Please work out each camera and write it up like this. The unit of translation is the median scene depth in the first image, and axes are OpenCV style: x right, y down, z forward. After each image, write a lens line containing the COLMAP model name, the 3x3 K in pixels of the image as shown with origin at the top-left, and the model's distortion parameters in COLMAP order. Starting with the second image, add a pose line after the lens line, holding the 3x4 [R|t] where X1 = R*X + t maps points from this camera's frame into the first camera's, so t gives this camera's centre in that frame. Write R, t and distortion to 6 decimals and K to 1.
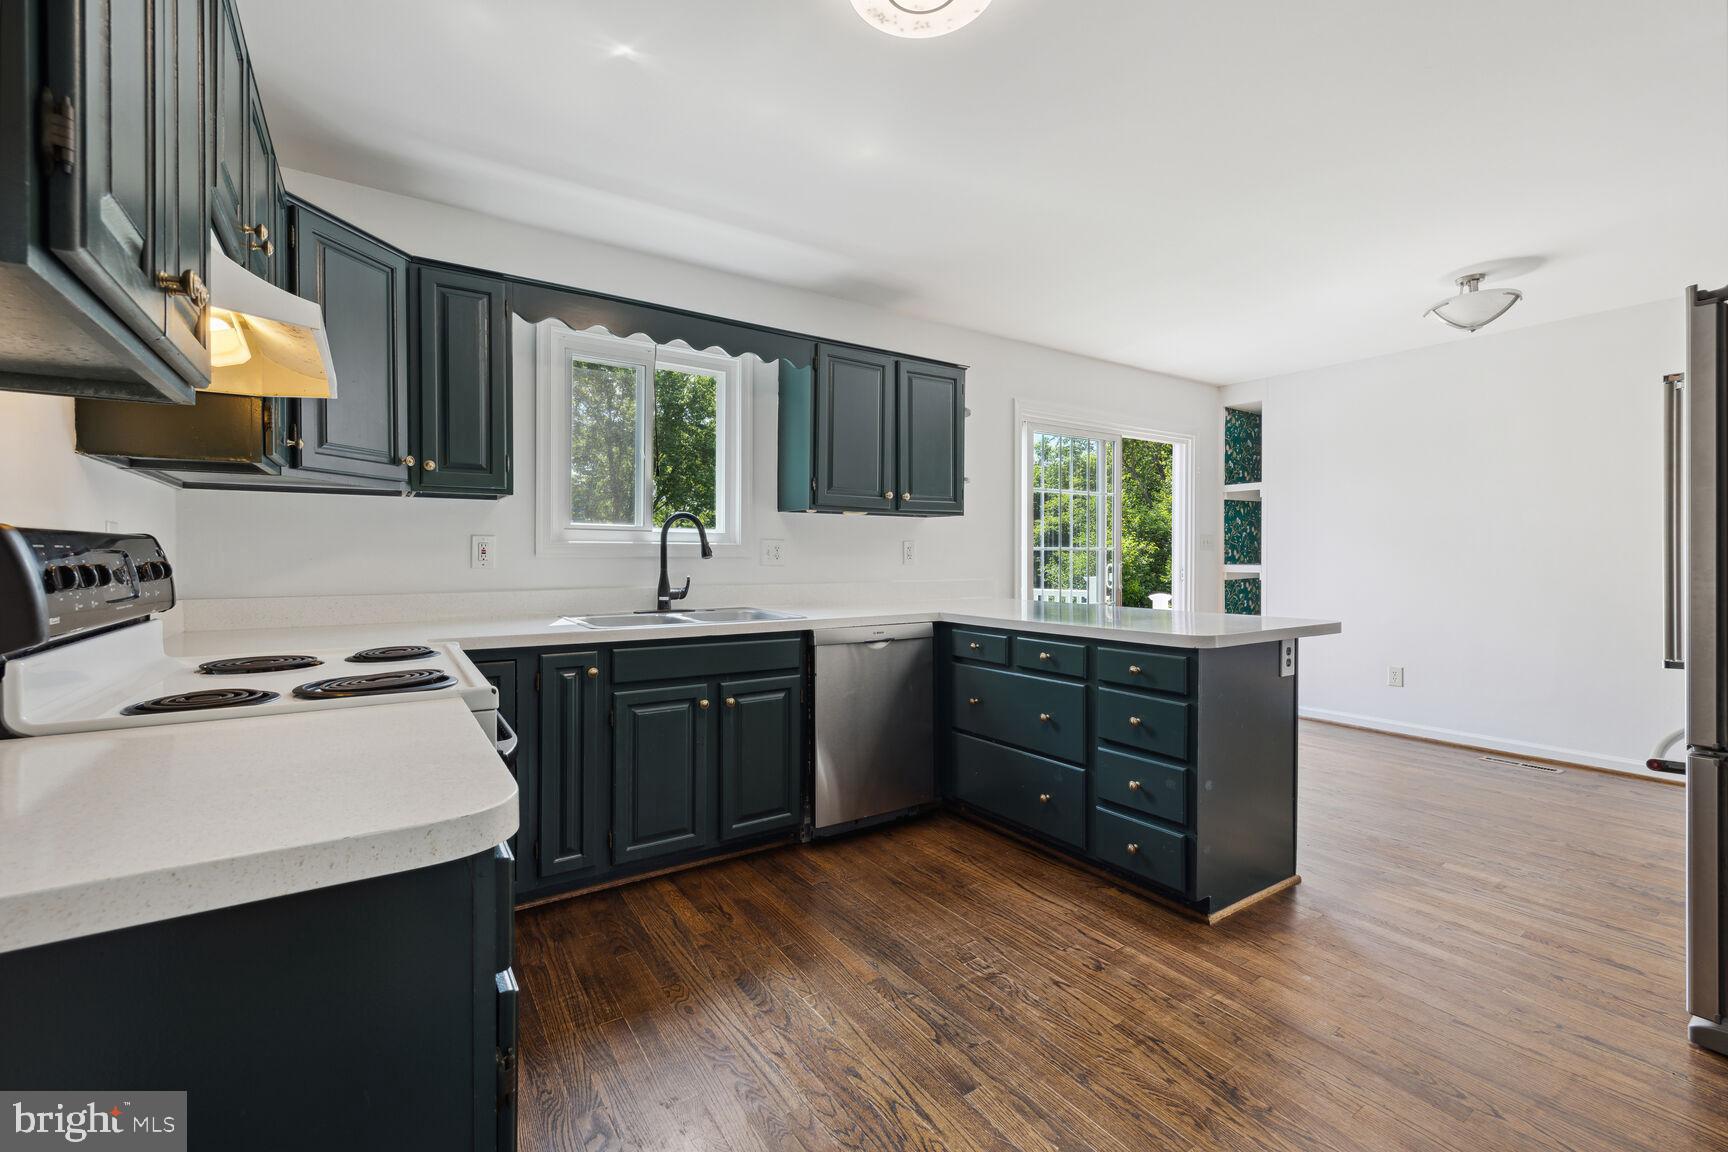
lens RADIAL K [[726.2, 0, 859.5], [0, 726.2, 559.0], [0, 0, 1]] dist [0.000344, 0.001196]
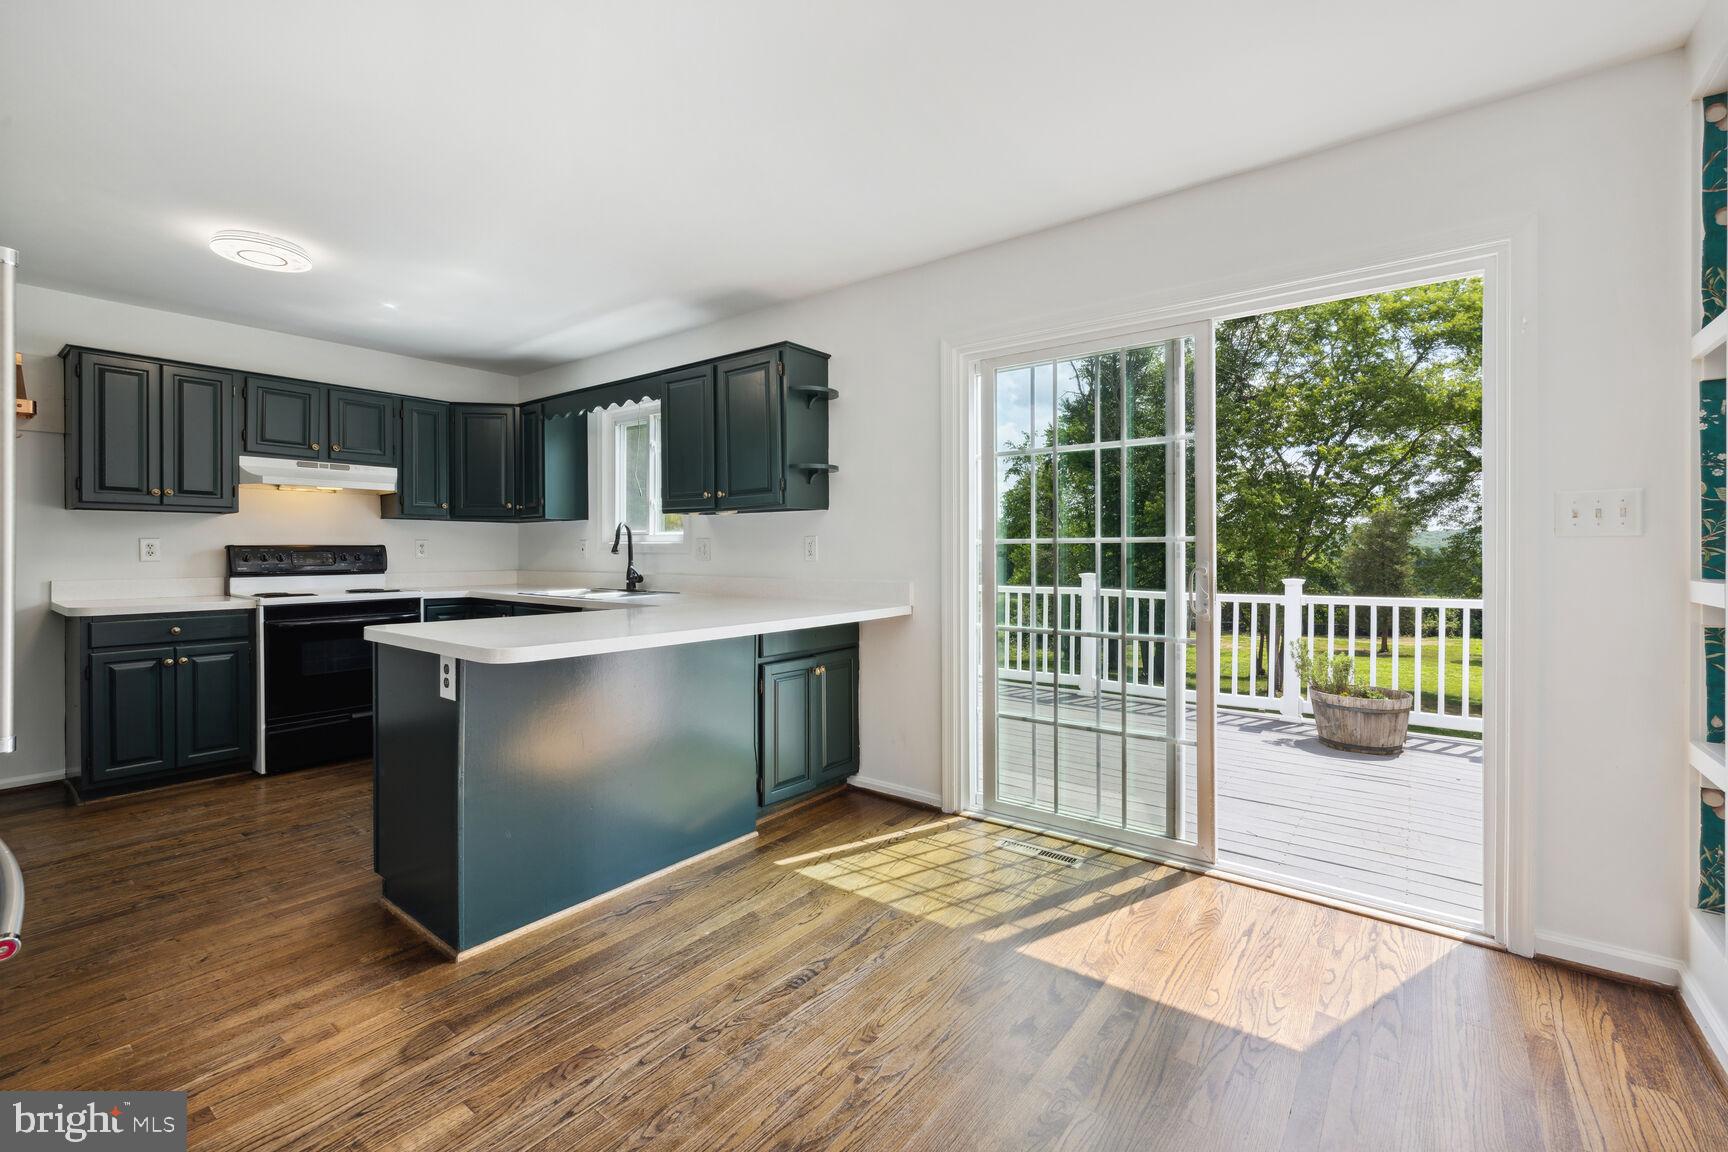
lens RADIAL K [[726.2, 0, 856.1], [0, 726.2, 553.2], [0, 0, 1]] dist [0.000344, 0.001196]
pose [[0.321714, 0.003733, -0.946830, 1.512087], [-0.004218, 0.999988, 0.002510, -0.008643], [0.946828, 0.003186, 0.321726, 1.170599]]
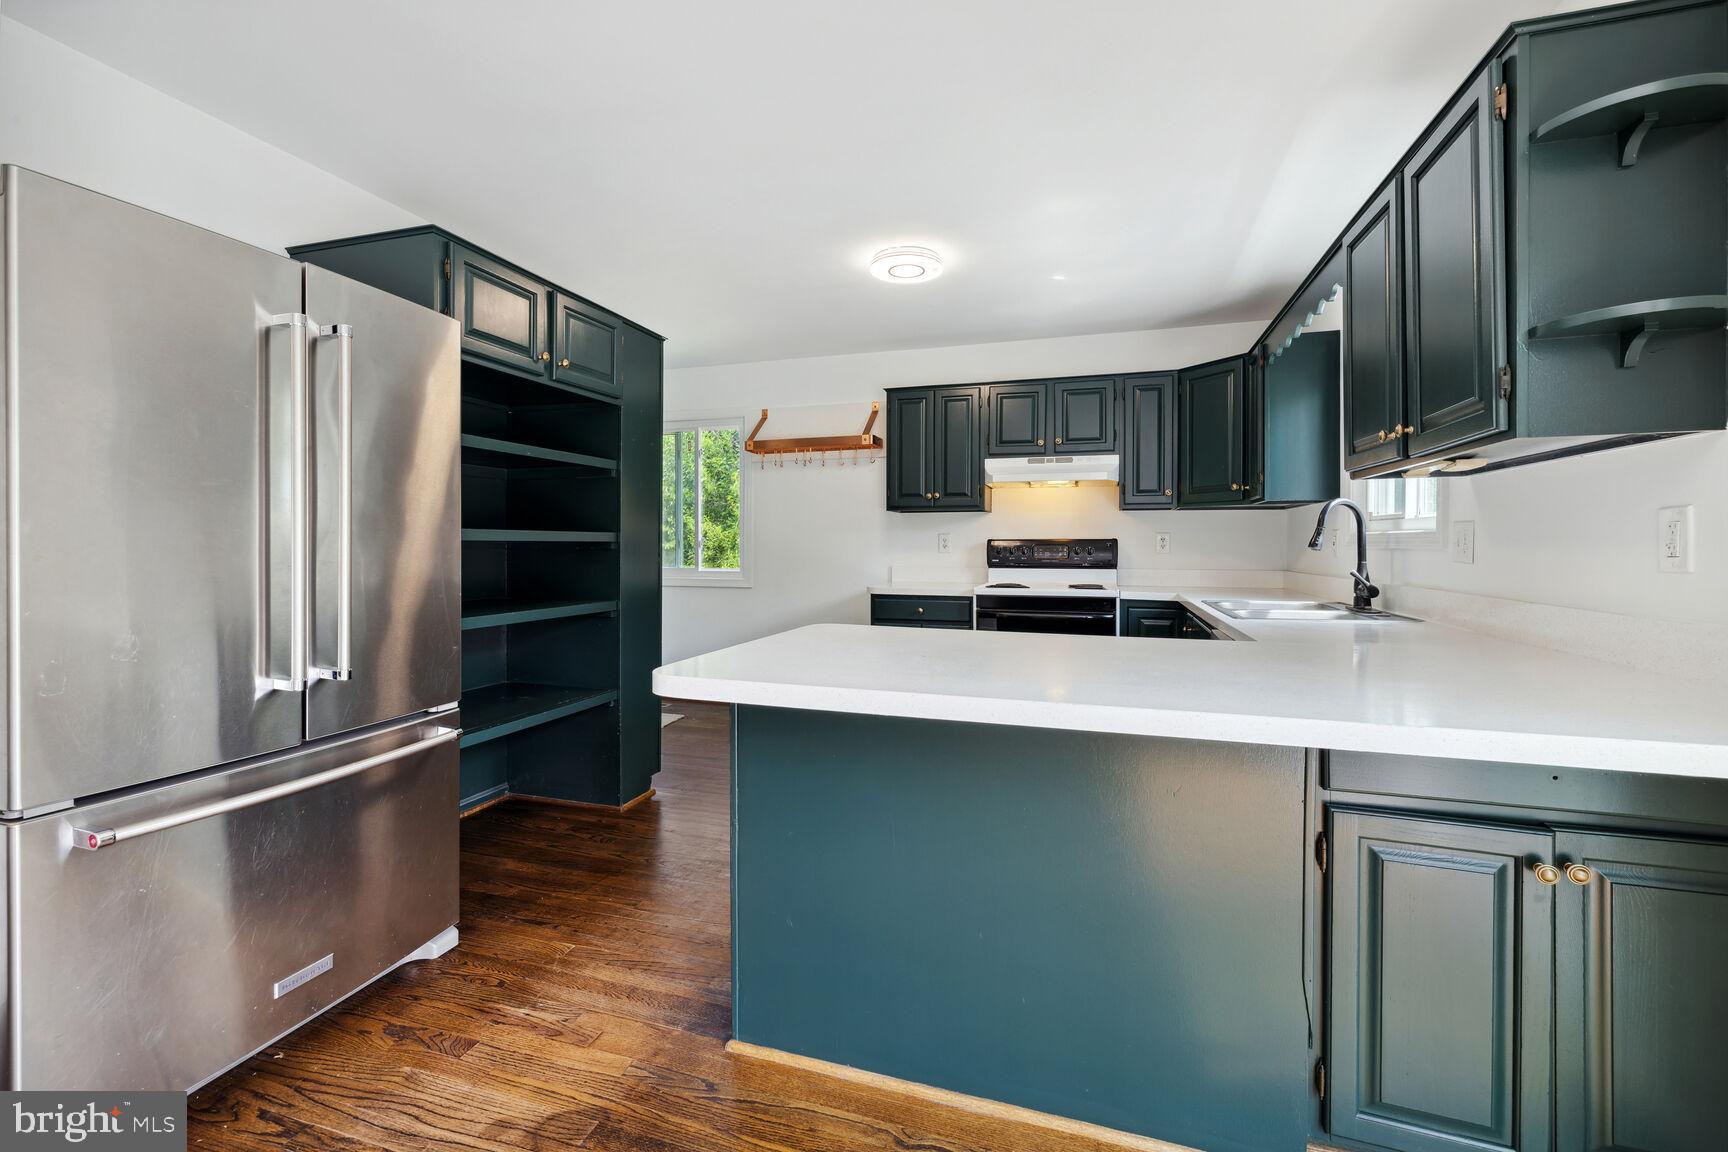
lens RADIAL K [[726.2, 0, 873.2], [0, 726.2, 549.3], [0, 0, 1]] dist [0.000344, 0.001196]
pose [[-0.772198, 0.001774, -0.635379, 0.924596], [-0.006190, 0.999928, 0.010314, -0.008682], [0.635352, 0.011897, -0.772131, 1.592138]]
